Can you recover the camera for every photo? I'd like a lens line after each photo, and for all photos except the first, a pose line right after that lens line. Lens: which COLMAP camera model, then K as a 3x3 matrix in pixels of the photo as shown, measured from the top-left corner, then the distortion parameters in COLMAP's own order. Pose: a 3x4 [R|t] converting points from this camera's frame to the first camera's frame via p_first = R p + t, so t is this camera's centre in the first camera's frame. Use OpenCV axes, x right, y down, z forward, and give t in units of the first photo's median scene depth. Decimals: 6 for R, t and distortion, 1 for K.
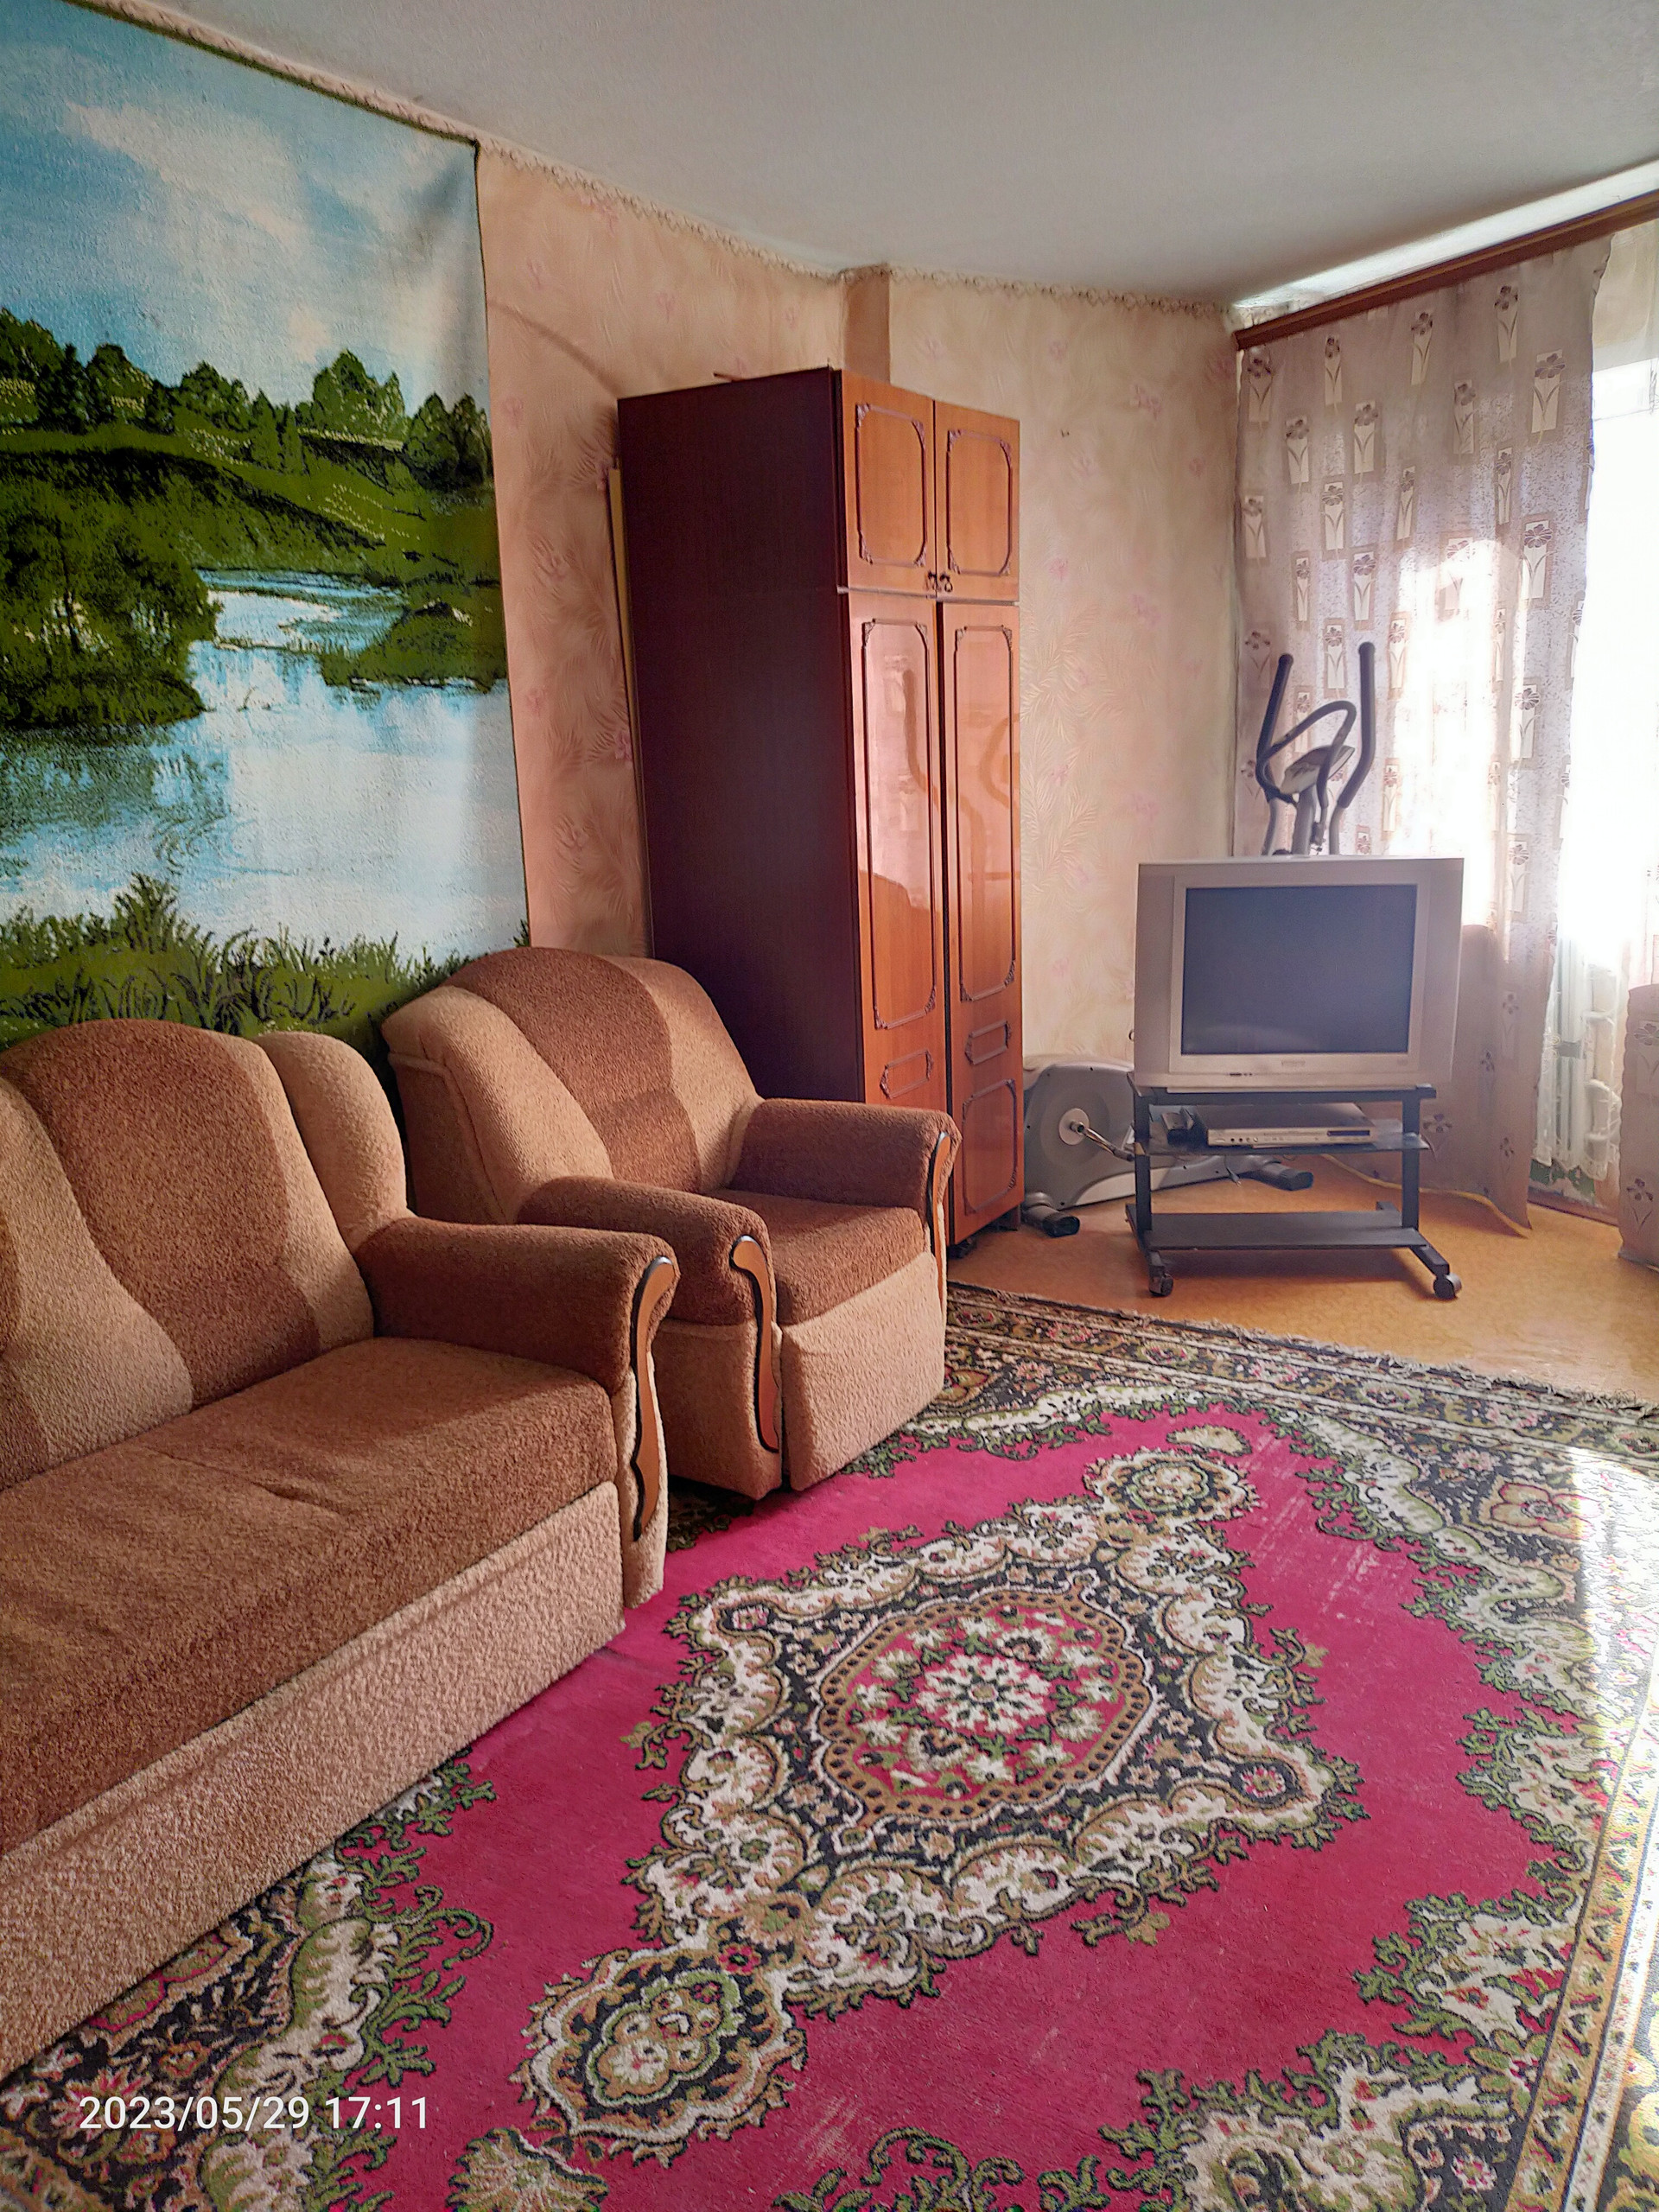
lens RADIAL K [[1685.3, 0, 824.9], [0, 1685.3, 1103.2], [0, 0, 1]] dist [0.031156, -0.013764]
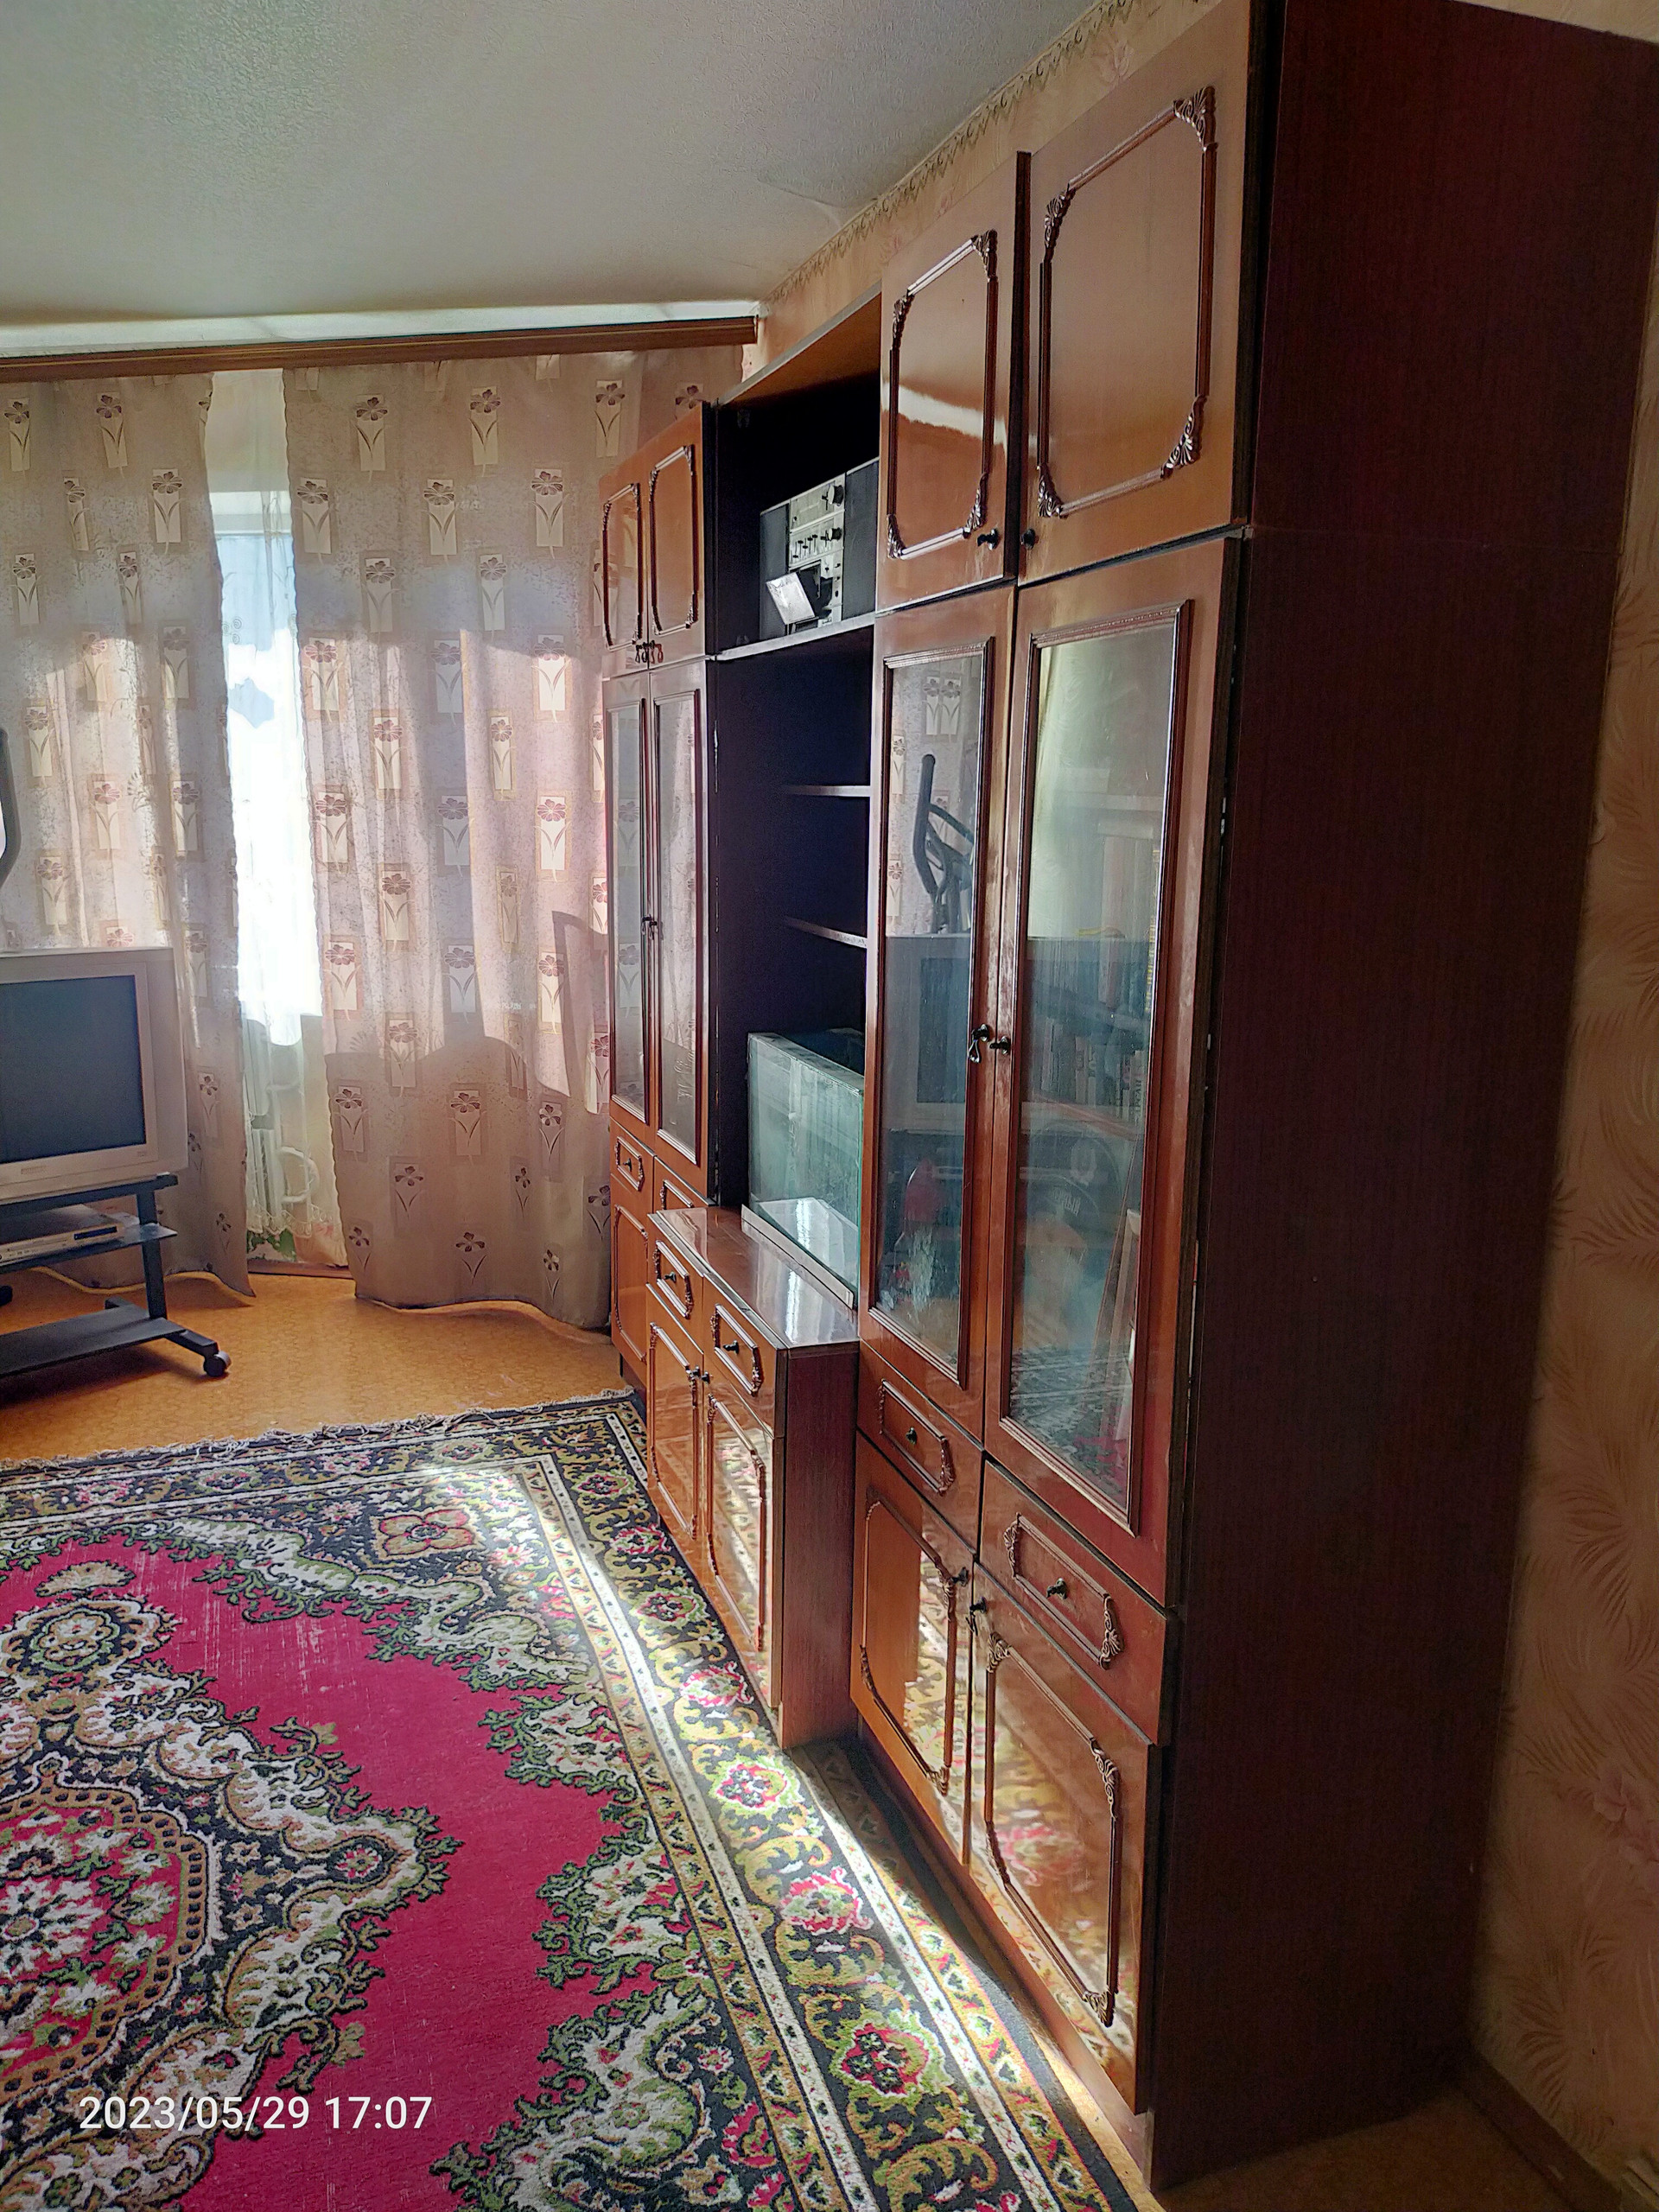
lens RADIAL K [[1685.3, 0, 815.3], [0, 1685.3, 1110.6], [0, 0, 1]] dist [0.031156, -0.013764]
pose [[0.637812, -0.121048, 0.760620, -0.262761], [0.154483, 0.987609, 0.027631, -0.025579], [-0.754540, 0.099880, 0.648609, 0.087905]]
